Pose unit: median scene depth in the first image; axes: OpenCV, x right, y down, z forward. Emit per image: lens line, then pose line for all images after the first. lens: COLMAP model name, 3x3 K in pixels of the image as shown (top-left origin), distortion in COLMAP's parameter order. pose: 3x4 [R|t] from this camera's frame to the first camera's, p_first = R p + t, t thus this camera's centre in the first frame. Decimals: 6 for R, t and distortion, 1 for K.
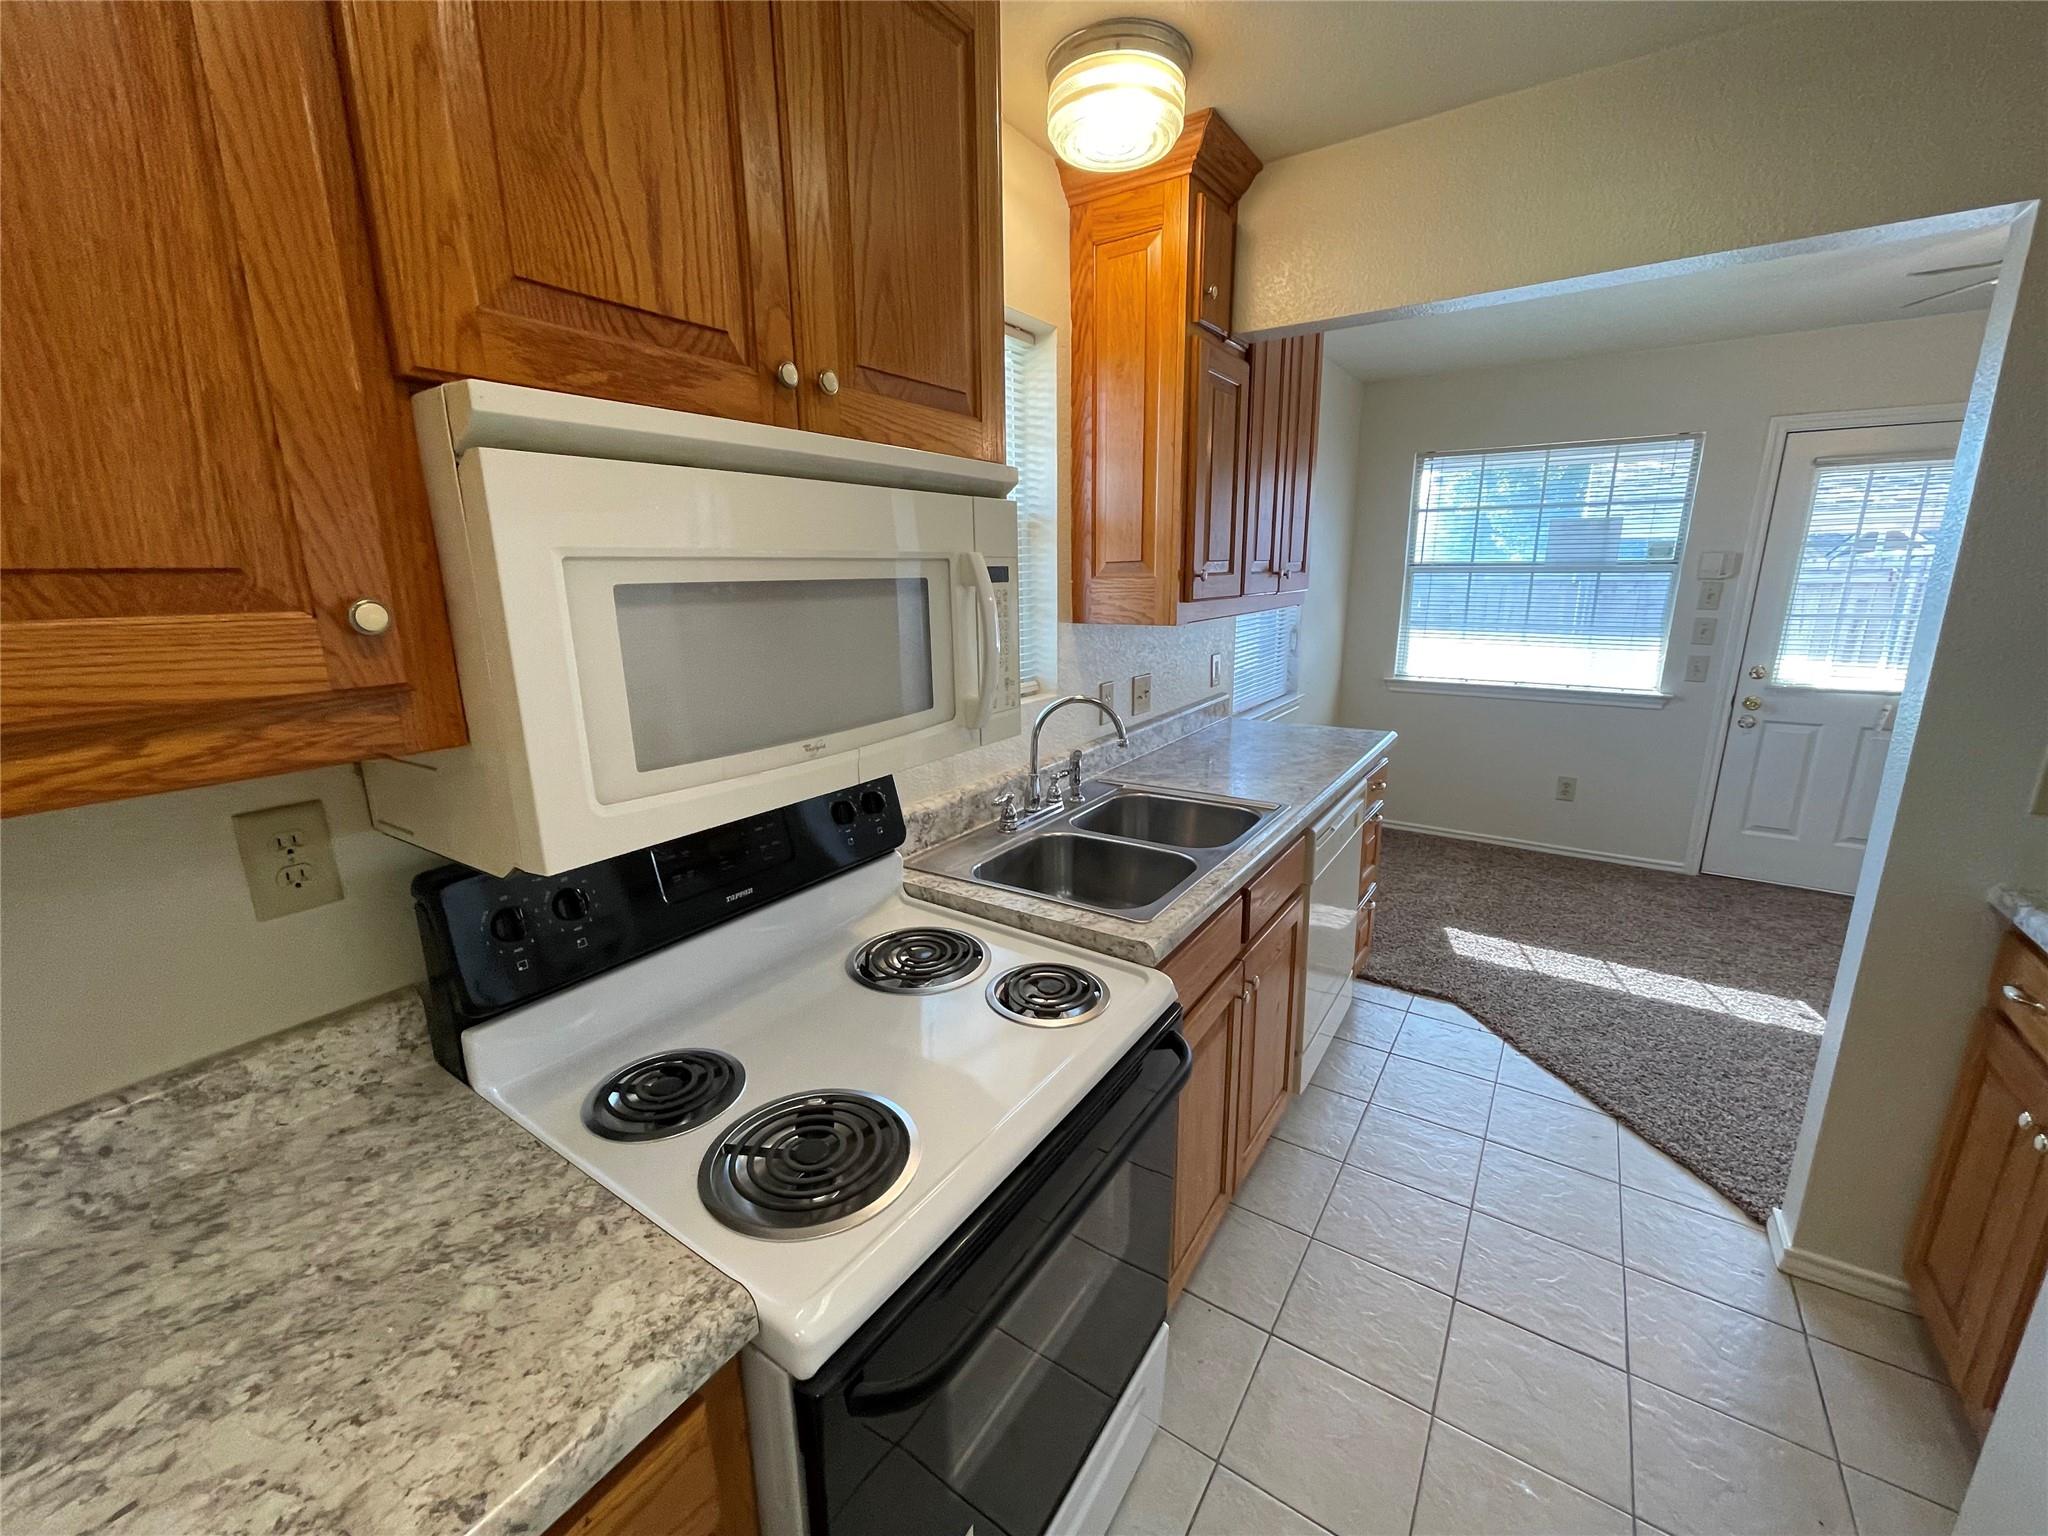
lens RADIAL K [[829.4, 0, 1020.4], [0, 829.4, 769.7], [0, 0, 1]] dist [0.002318, 0.001051]
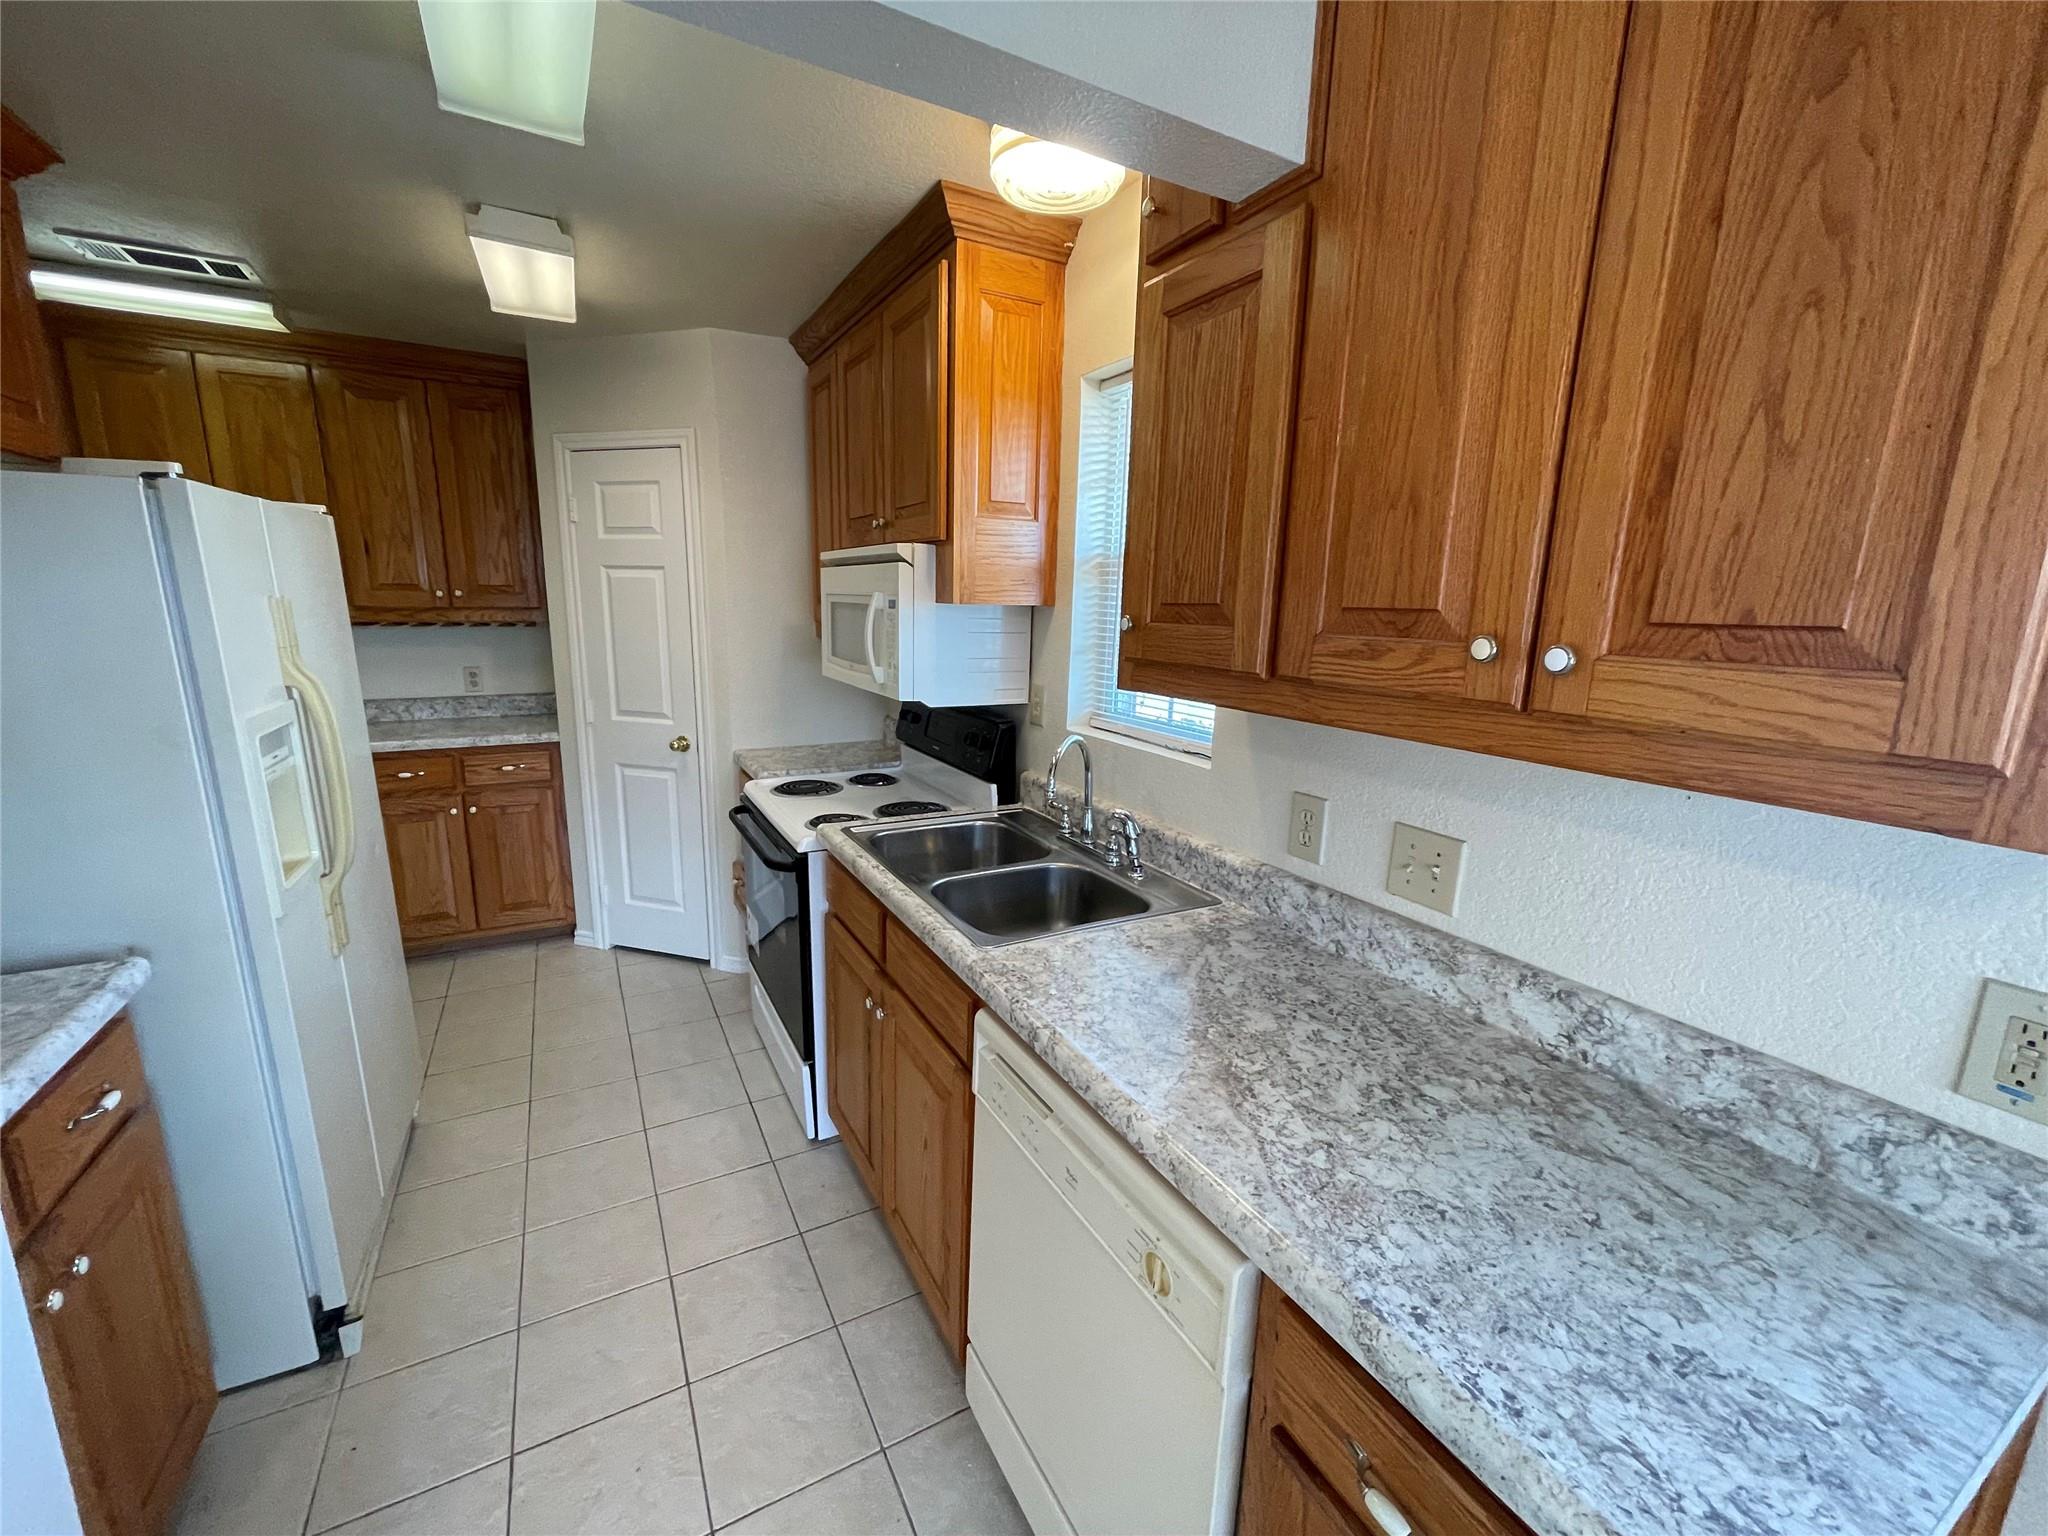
lens RADIAL K [[829.4, 0, 1034.5], [0, 829.4, 772.3], [0, 0, 1]] dist [0.002318, 0.001051]
pose [[-0.449097, 0.190244, -0.872994, 1.479045], [-0.224130, 0.921841, 0.316189, -0.543992], [0.864915, 0.337664, -0.371357, 2.082331]]
